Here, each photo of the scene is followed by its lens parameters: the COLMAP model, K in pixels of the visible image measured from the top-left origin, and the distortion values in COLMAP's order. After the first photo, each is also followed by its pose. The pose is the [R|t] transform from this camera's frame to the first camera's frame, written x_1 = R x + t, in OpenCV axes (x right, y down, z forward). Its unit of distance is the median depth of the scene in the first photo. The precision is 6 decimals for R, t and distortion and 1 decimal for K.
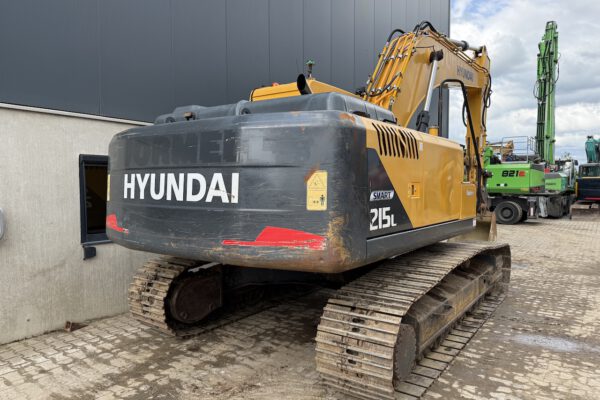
lens RADIAL K [[417.0, 0, 300.2], [0, 417.0, 211.1], [0, 0, 1]] dist [0.029390, -0.038967]
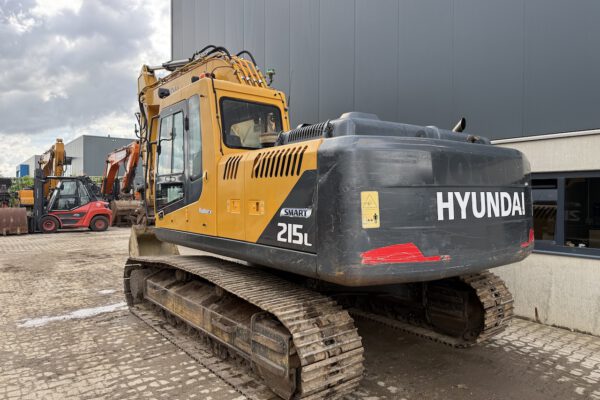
lens RADIAL K [[415.5, 0, 300.0], [0, 415.5, 200.0], [0, 0, 1]] dist [-0.002988, -0.003971]
pose [[-0.258790, 0.012291, -0.965855, 2.181219], [-0.057374, 0.997958, 0.028072, -0.174773], [0.964228, 0.062680, -0.257556, 2.494233]]
